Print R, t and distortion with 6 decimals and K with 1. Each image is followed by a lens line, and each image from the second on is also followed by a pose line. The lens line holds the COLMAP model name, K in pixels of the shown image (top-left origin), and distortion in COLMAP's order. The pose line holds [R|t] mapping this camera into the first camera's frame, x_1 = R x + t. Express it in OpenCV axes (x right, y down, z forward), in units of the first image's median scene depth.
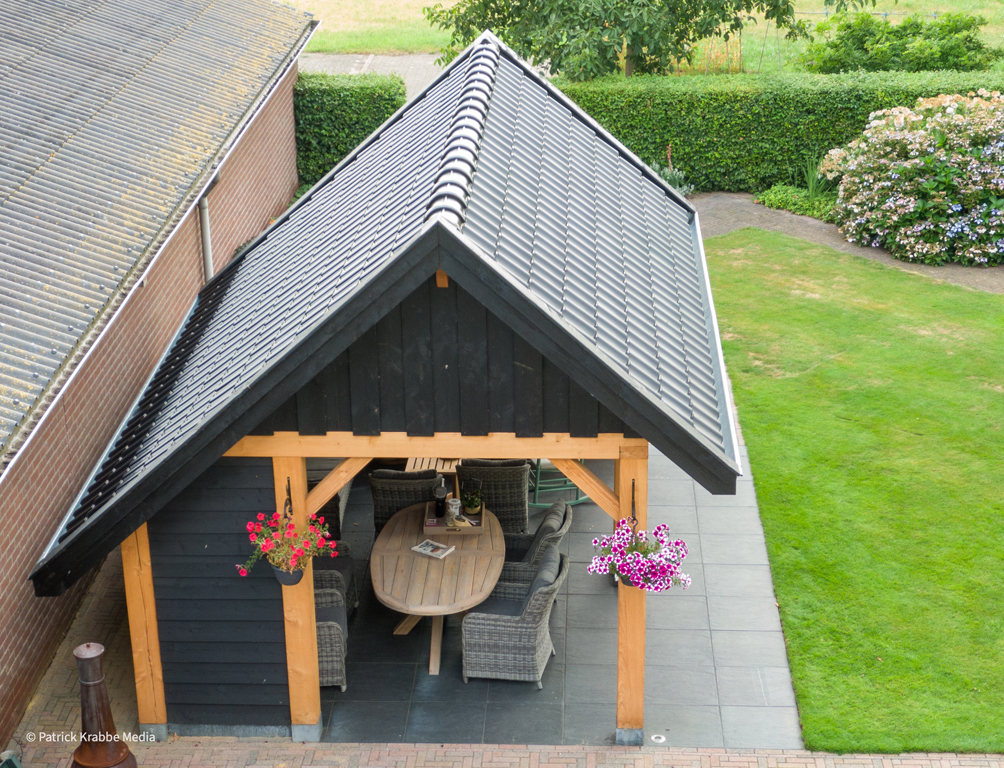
lens RADIAL K [[1622.1, 0, 502.0], [0, 1622.1, 379.7], [0, 0, 1]] dist [0.008033, 0.000000]
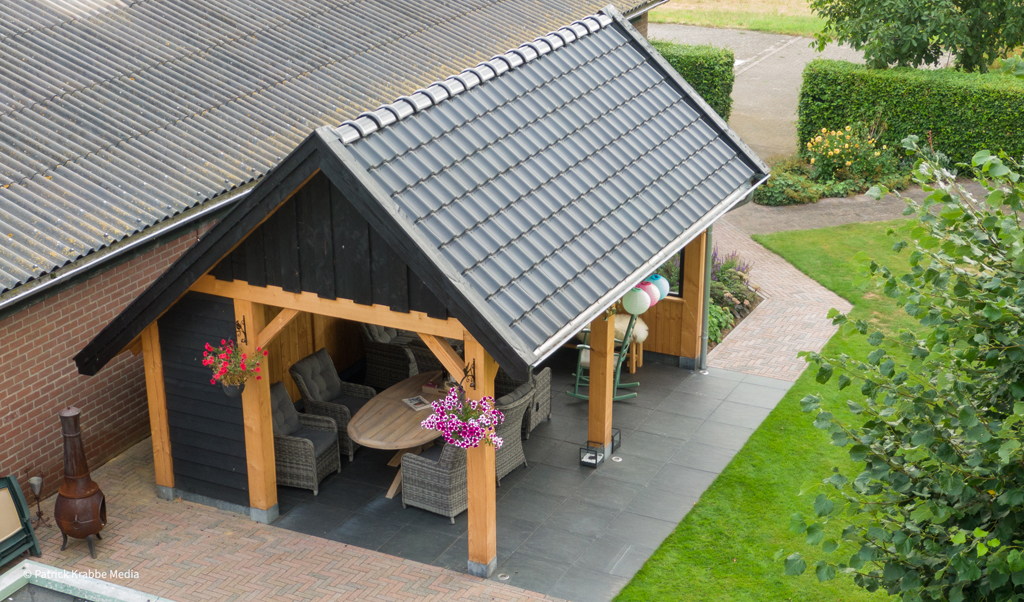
lens RADIAL K [[1394.6, 0, 511.3], [0, 1394.6, 305.5], [0, 0, 1]] dist [-0.012122, 0.000000]
pose [[0.930754, 0.151566, -0.332752, 0.419870], [-0.152915, 0.987988, 0.022298, -0.006465], [0.332134, 0.030129, 0.942751, -0.000836]]
